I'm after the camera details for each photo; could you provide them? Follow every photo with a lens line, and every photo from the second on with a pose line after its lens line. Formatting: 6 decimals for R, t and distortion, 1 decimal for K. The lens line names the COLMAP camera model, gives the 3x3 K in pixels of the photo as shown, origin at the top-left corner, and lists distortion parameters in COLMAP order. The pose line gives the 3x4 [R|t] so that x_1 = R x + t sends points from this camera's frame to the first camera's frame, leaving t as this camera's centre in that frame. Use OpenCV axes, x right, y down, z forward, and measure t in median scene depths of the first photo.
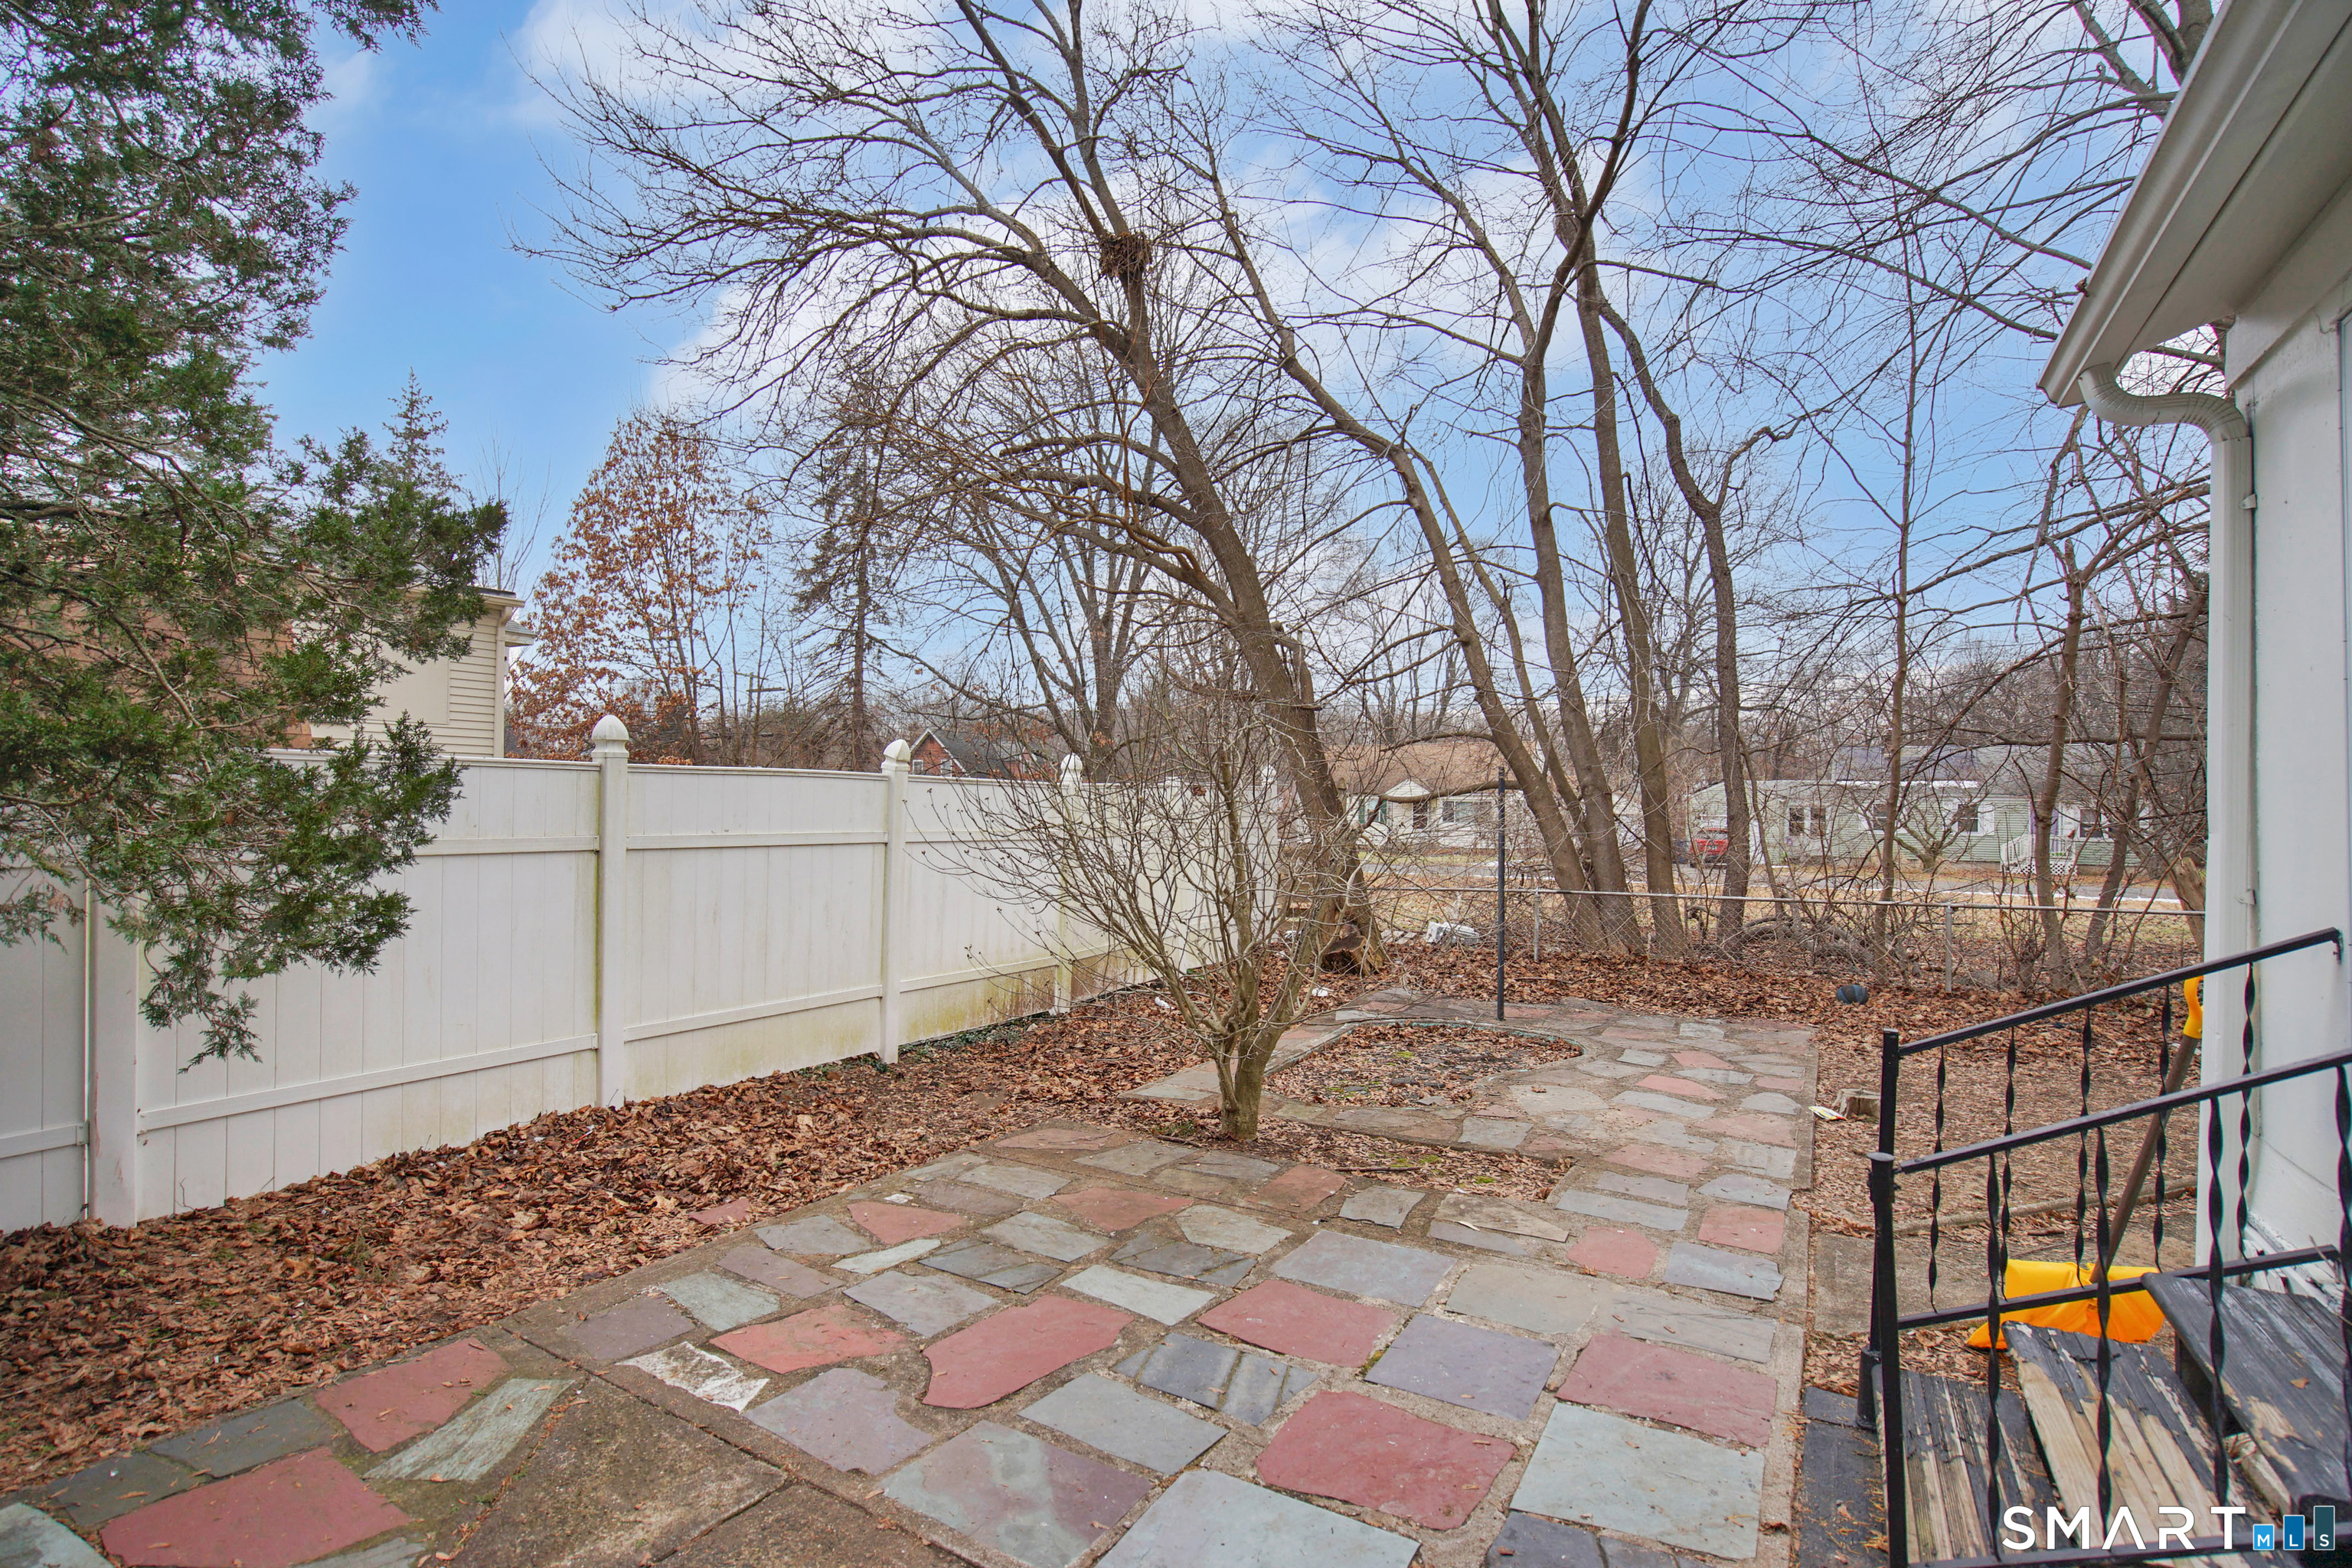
lens RADIAL K [[1181.4, 0, 1117.7], [0, 1181.4, 737.2], [0, 0, 1]] dist [-0.043891, 0.026429]
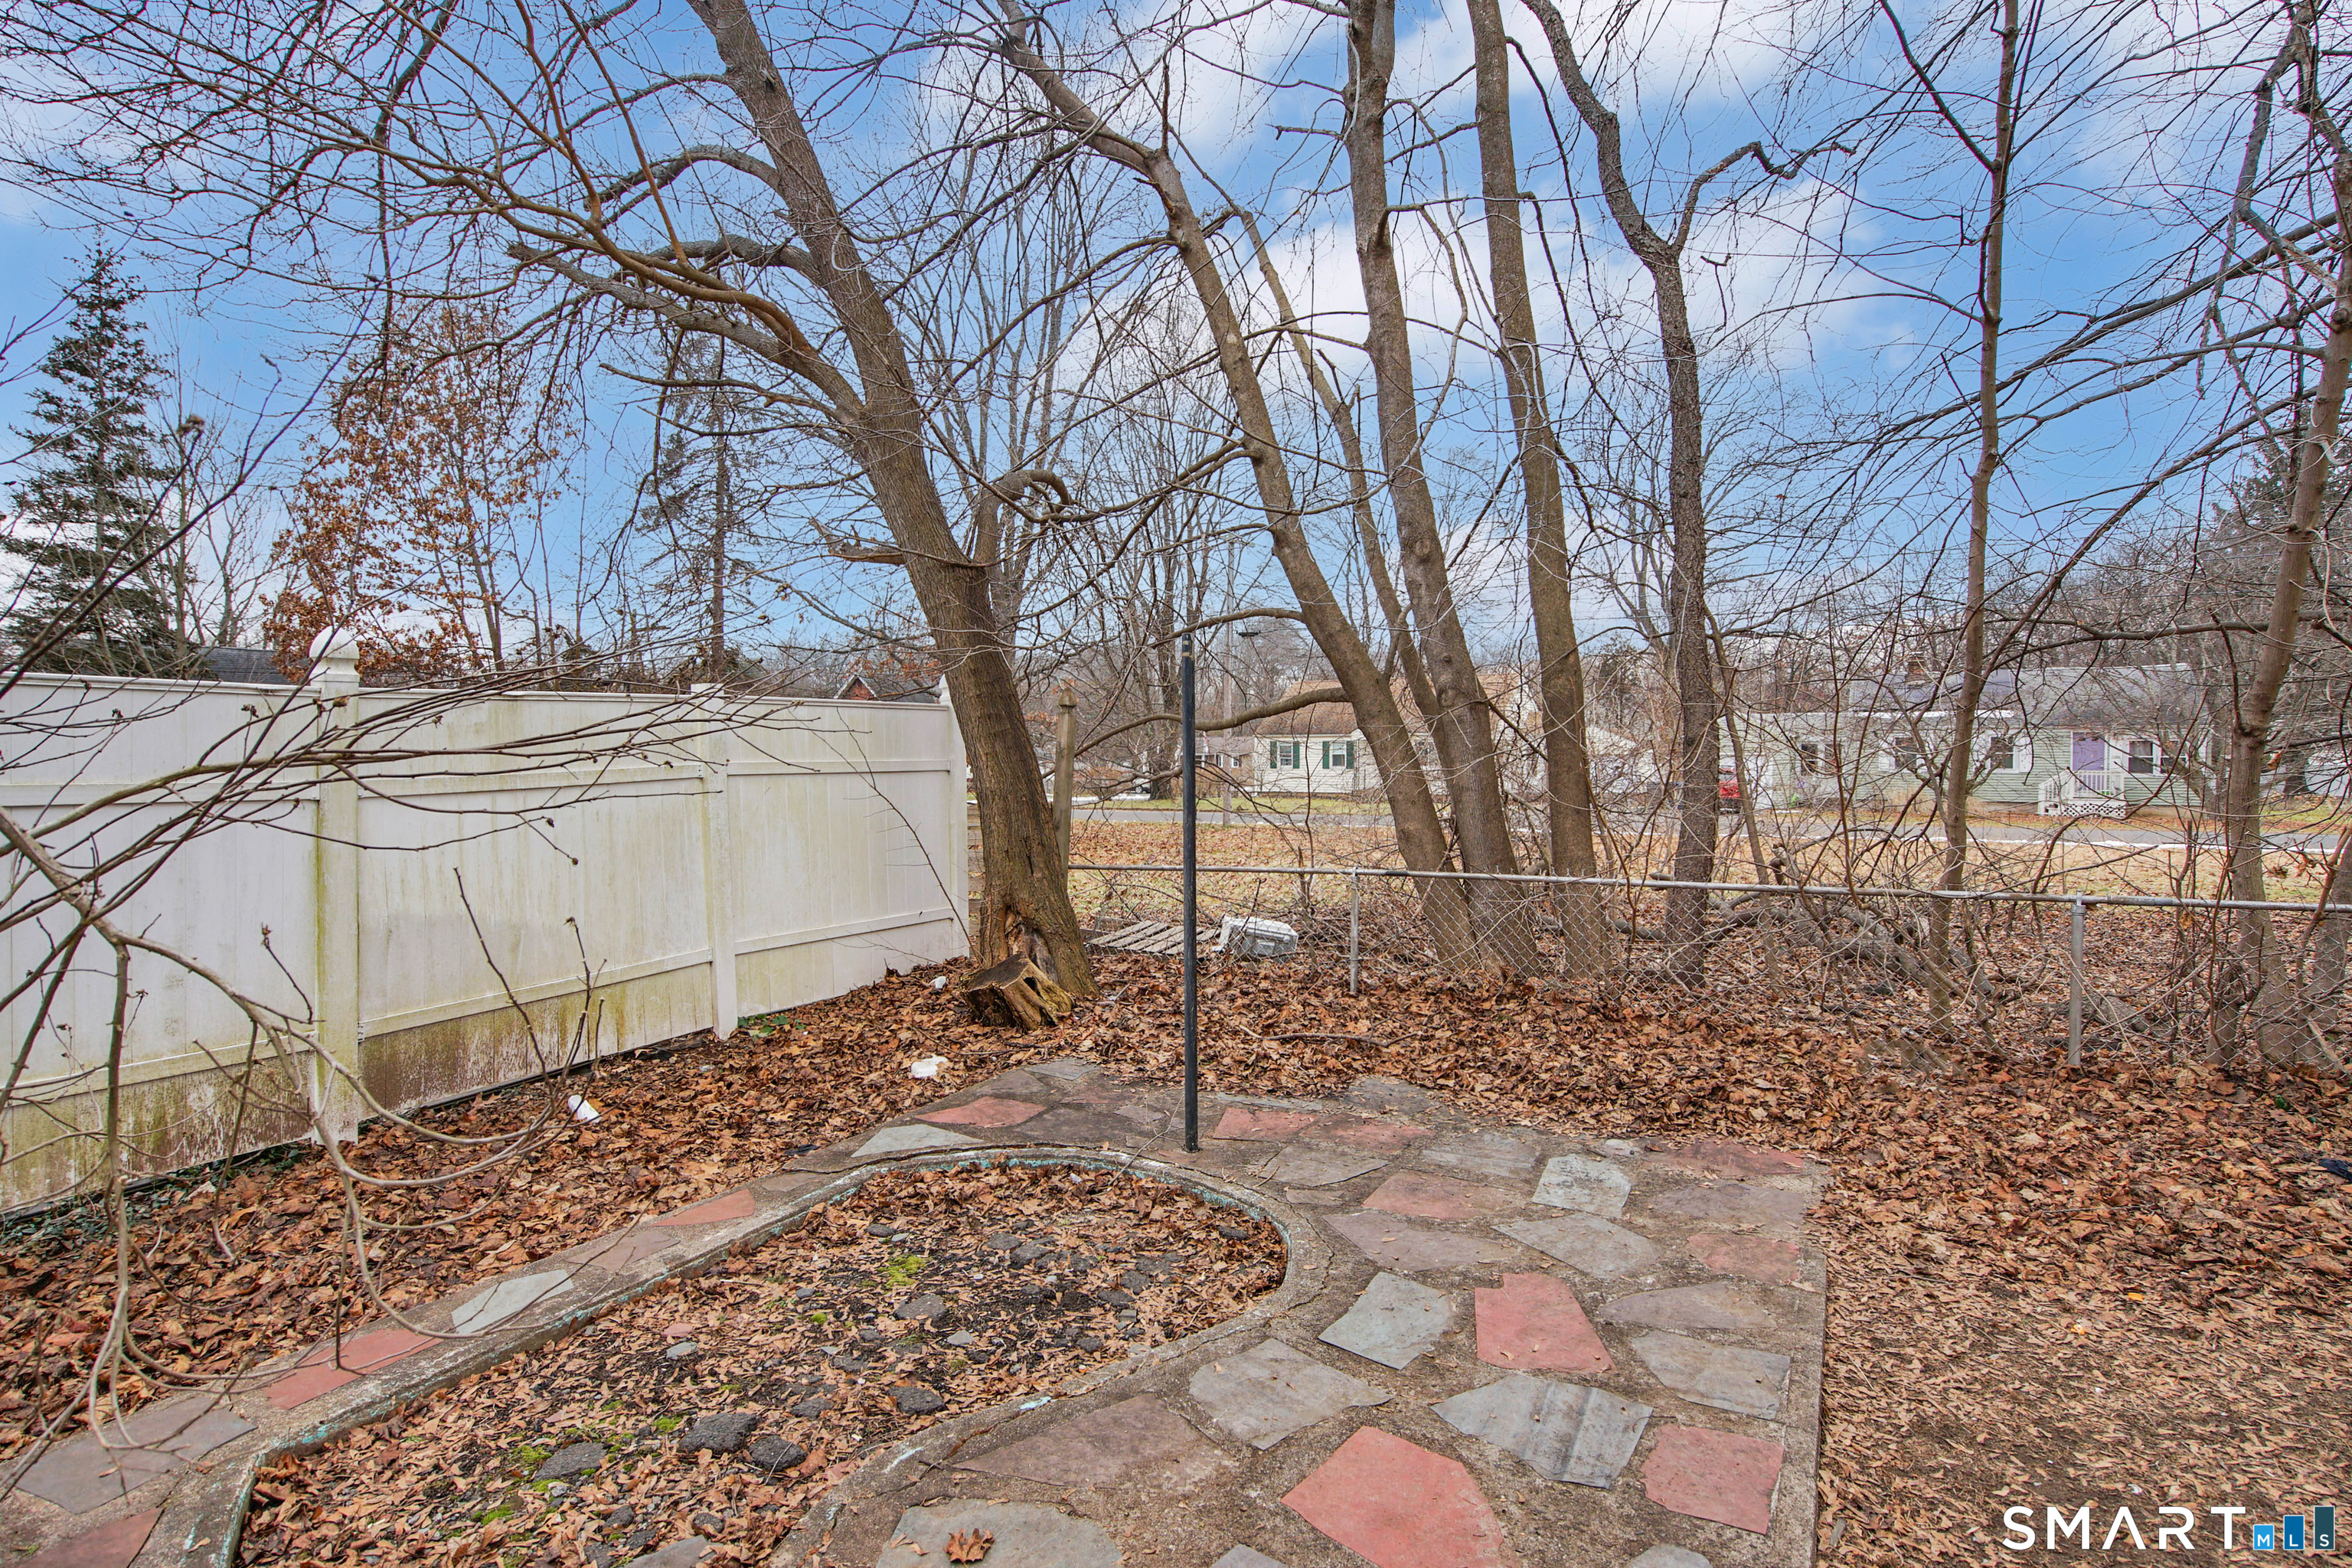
lens RADIAL K [[1163.8, 0, 1177.9], [0, 1163.8, 735.5], [0, 0, 1]] dist [-0.054843, 0.025958]
pose [[0.999724, -0.015110, 0.017970, 0.234103], [0.014401, 0.999137, 0.038973, 0.035607], [-0.018544, -0.038703, 0.999079, 0.387258]]
